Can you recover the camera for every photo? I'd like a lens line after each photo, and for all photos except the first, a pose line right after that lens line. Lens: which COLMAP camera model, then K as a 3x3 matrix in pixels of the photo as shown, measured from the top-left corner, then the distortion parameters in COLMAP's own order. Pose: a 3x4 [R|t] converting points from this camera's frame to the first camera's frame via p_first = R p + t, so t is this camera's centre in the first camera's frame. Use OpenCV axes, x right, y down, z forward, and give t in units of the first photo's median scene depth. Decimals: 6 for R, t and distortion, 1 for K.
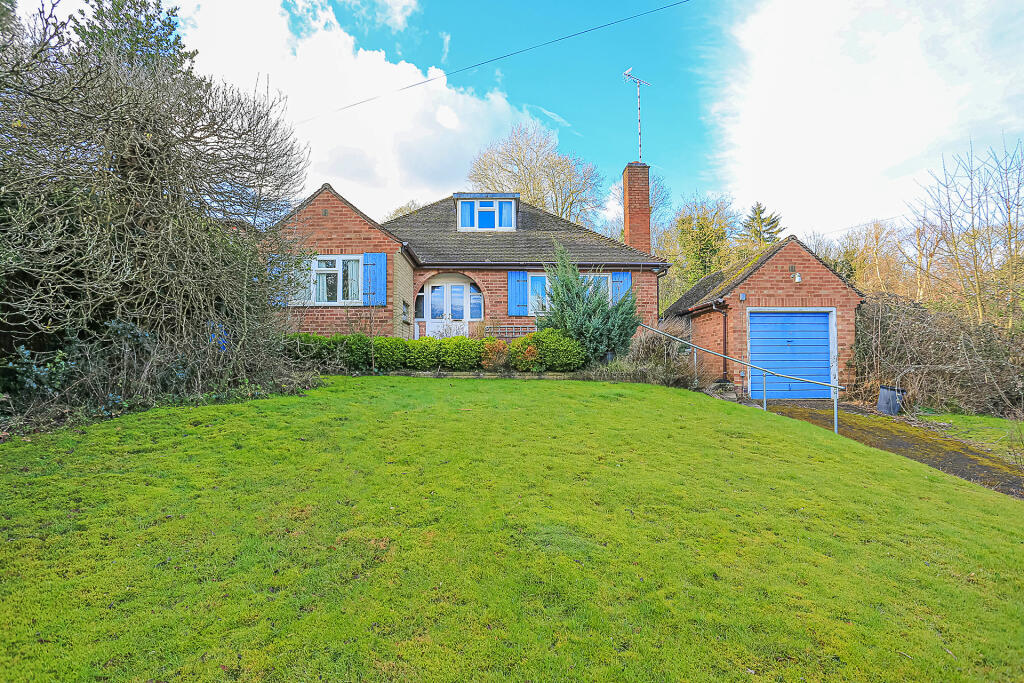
lens RADIAL K [[510.6, 0, 516.6], [0, 510.6, 352.0], [0, 0, 1]] dist [-0.002101, -0.000234]
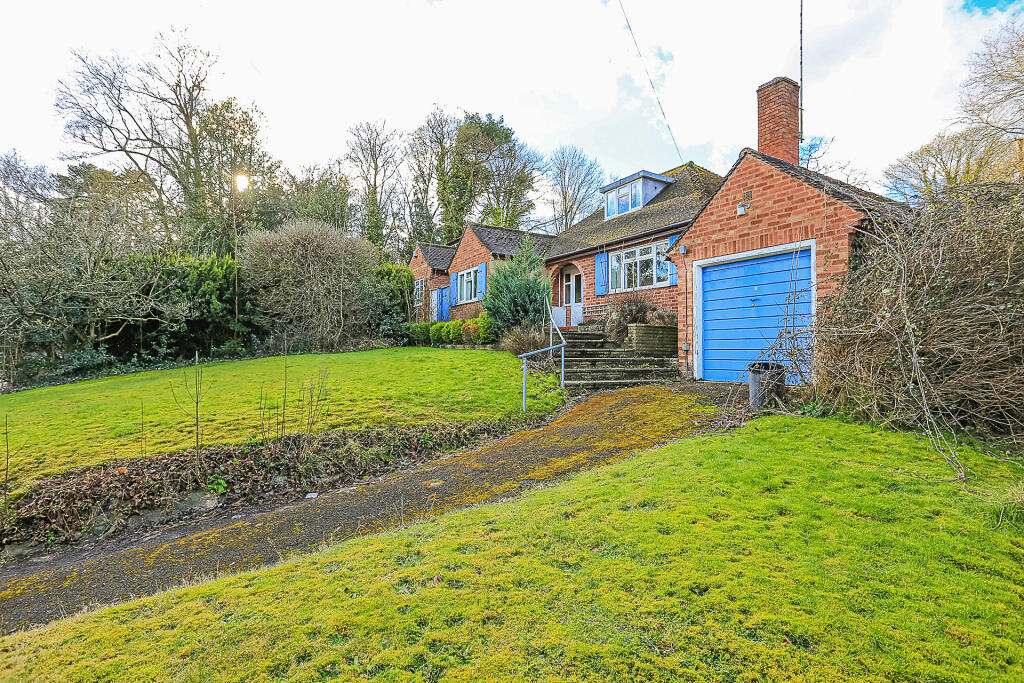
lens RADIAL K [[510.6, 0, 516.6], [0, 510.6, 352.0], [0, 0, 1]] dist [-0.002101, -0.000234]
pose [[0.506992, 0.001331, -0.861950, 0.973585], [0.014785, 0.999838, 0.010240, 0.038043], [0.861824, -0.017935, 0.506890, 0.367373]]
